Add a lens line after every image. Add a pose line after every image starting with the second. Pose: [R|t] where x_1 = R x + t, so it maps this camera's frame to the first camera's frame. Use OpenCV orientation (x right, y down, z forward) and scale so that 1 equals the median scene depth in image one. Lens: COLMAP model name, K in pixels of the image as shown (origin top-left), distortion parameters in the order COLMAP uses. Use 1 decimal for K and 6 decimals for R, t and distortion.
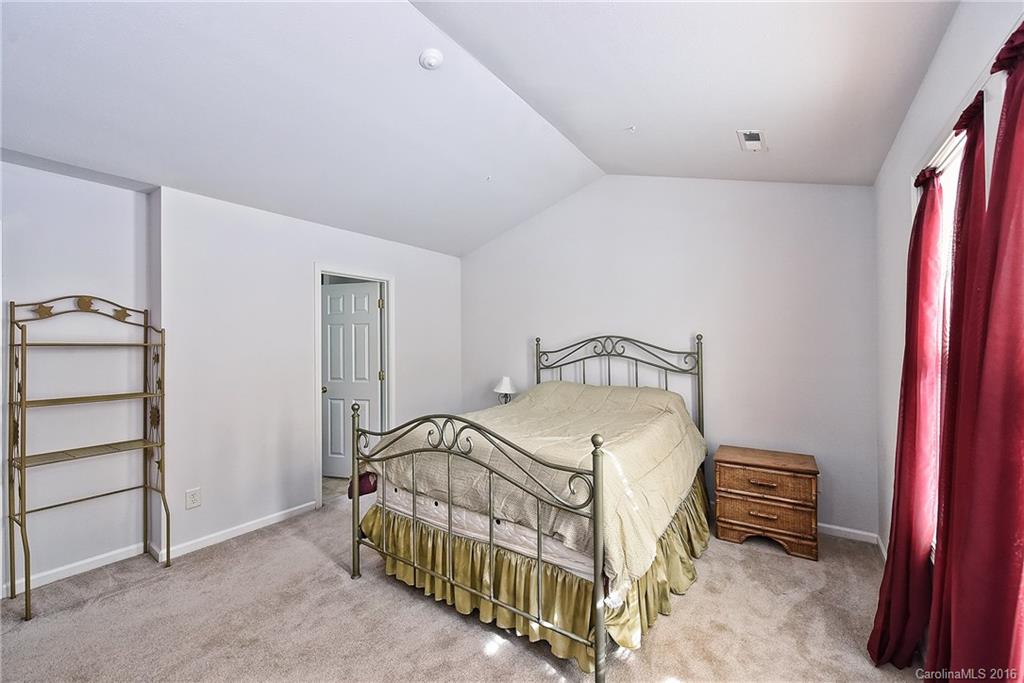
lens RADIAL K [[406.1, 0, 514.9], [0, 406.1, 342.2], [0, 0, 1]] dist [0.001100, -0.002053]
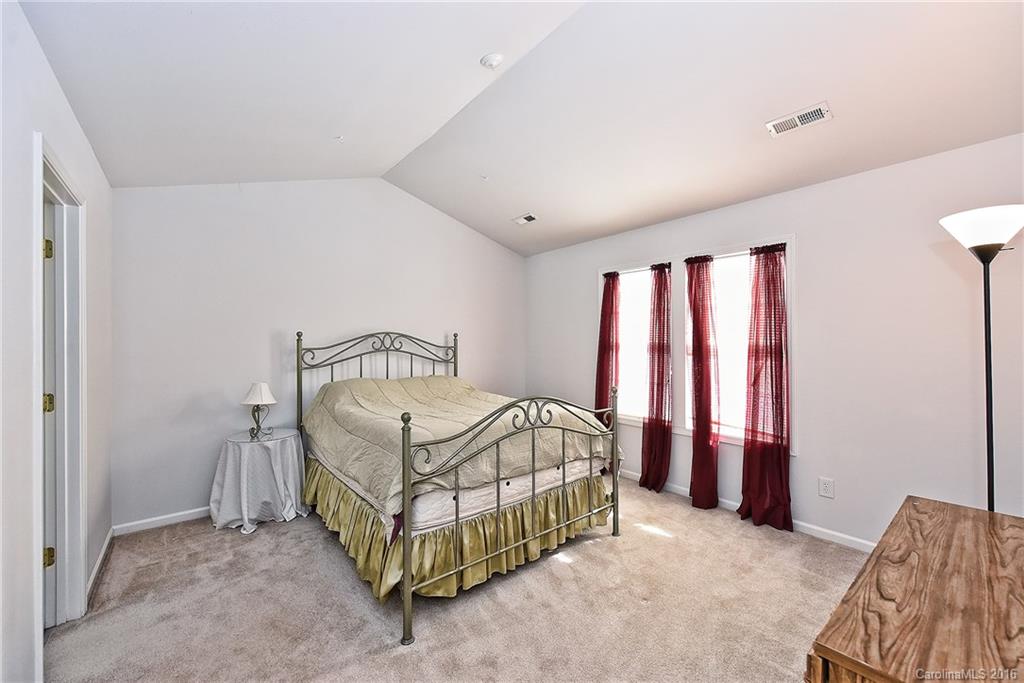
lens RADIAL K [[406.1, 0, 515.7], [0, 406.1, 344.7], [0, 0, 1]] dist [0.001100, -0.002053]
pose [[0.275228, -0.000678, 0.961379, -0.713710], [-0.001210, 0.999999, 0.001052, 0.015617], [-0.961378, -0.001453, 0.275226, 0.395943]]
